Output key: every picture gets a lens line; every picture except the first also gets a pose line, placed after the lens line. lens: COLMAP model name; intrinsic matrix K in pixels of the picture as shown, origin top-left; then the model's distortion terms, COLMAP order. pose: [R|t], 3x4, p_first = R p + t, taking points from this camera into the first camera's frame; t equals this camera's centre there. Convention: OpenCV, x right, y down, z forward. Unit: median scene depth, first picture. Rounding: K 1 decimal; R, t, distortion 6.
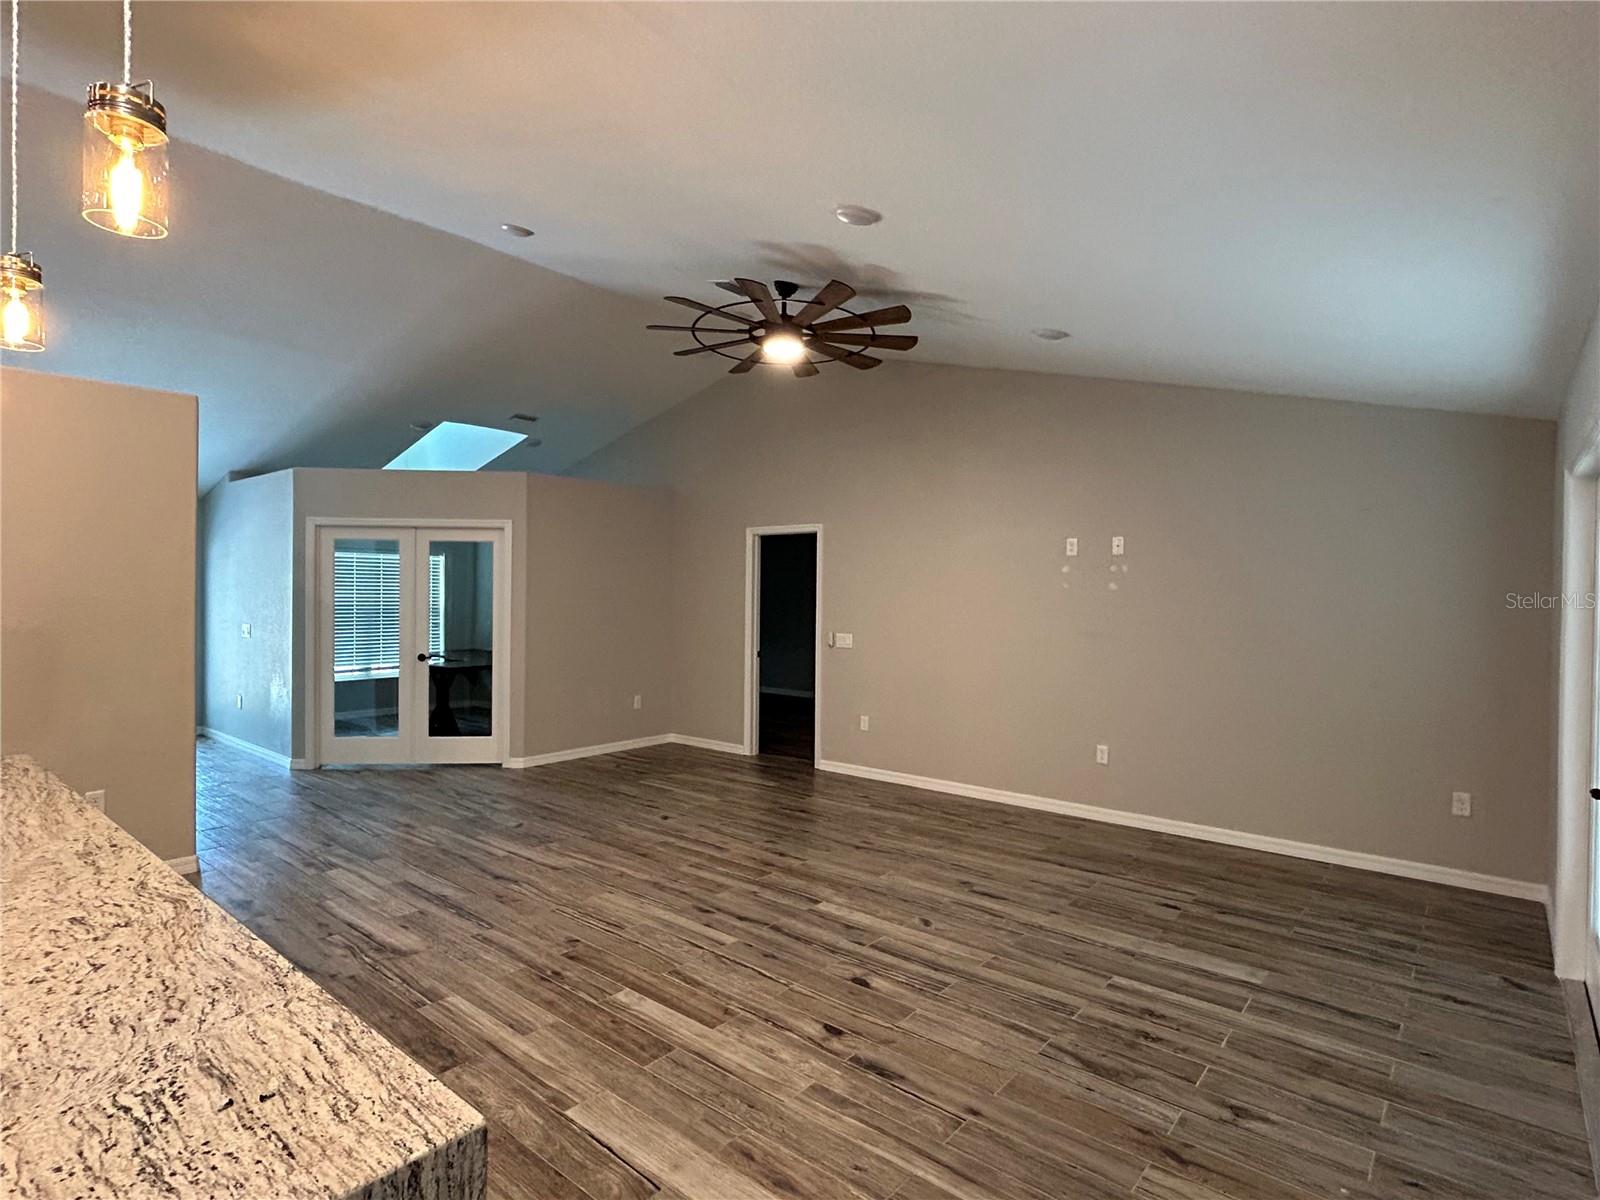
lens RADIAL K [[829.9, 0, 800.0], [0, 829.9, 600.0], [0, 0, 1]] dist [-0.002625, 0.002371]
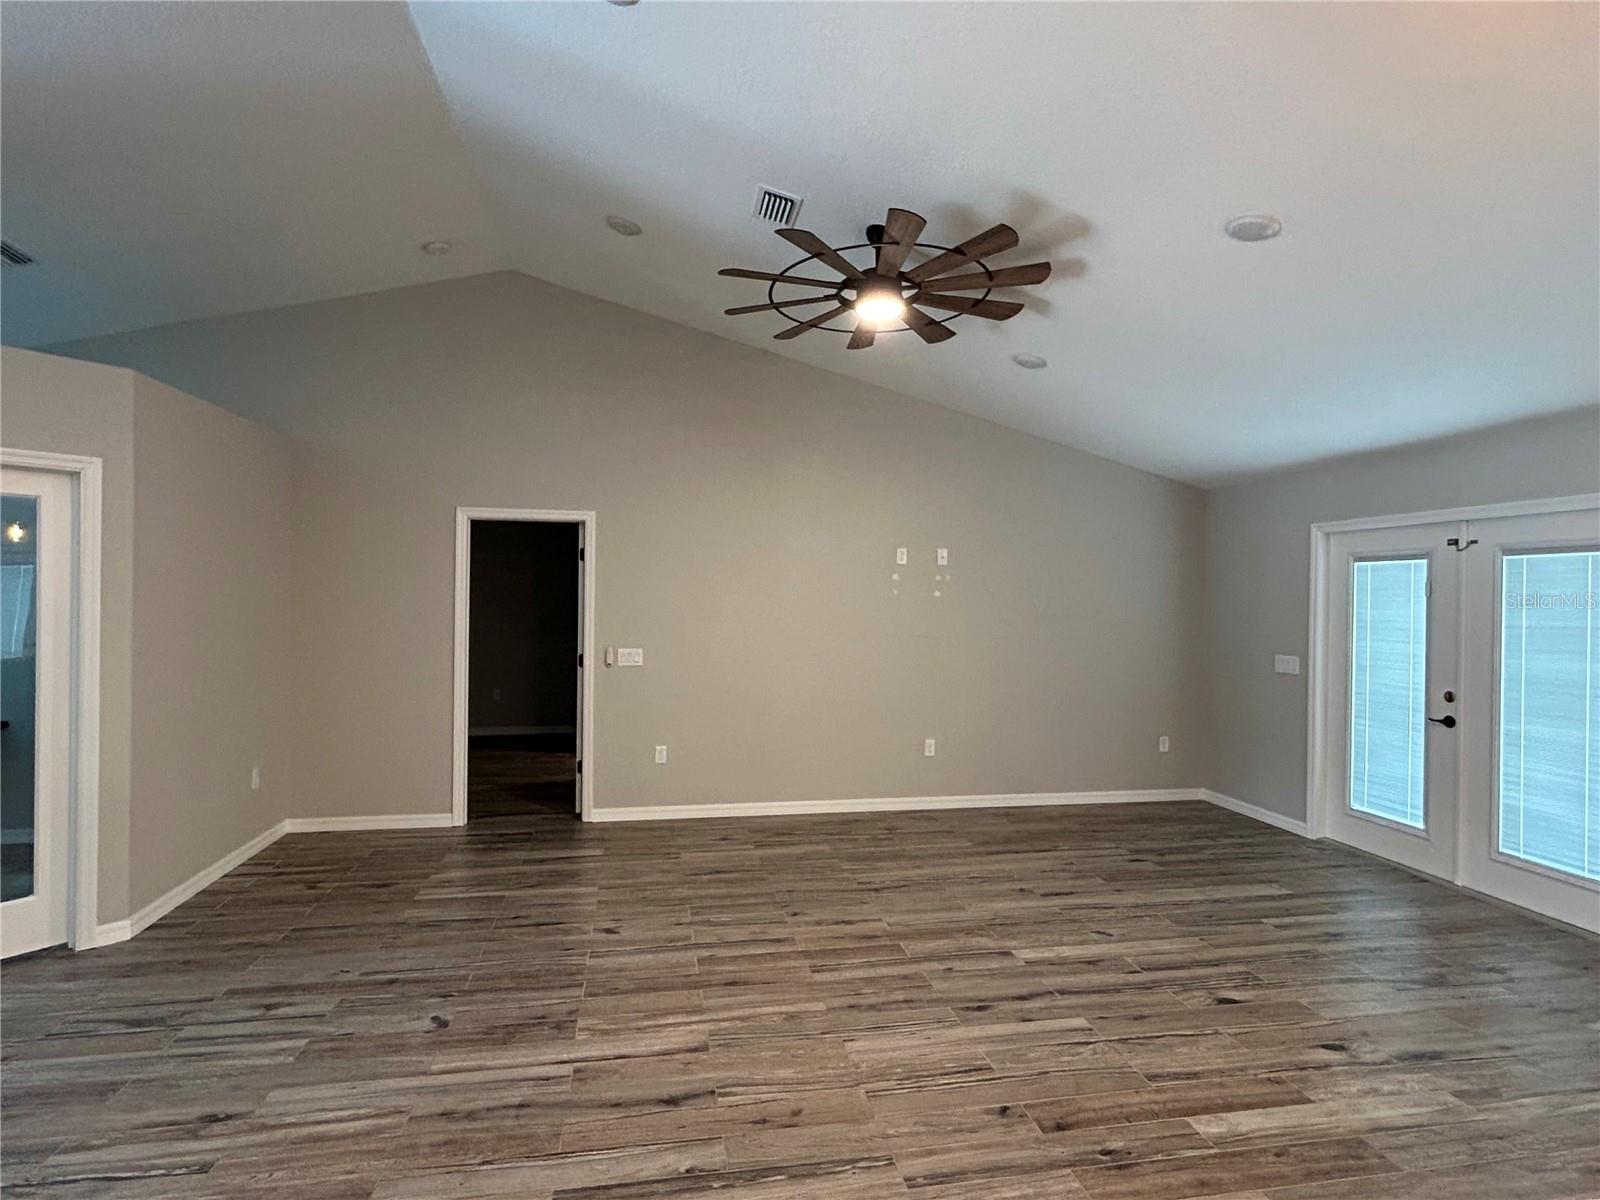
lens RADIAL K [[829.9, 0, 800.0], [0, 829.9, 600.0], [0, 0, 1]] dist [-0.002625, 0.002371]
pose [[0.642846, -0.006351, 0.765969, -0.722183], [0.002813, 0.999978, 0.005930, -0.018825], [-0.765990, -0.001657, 0.642850, 0.539439]]
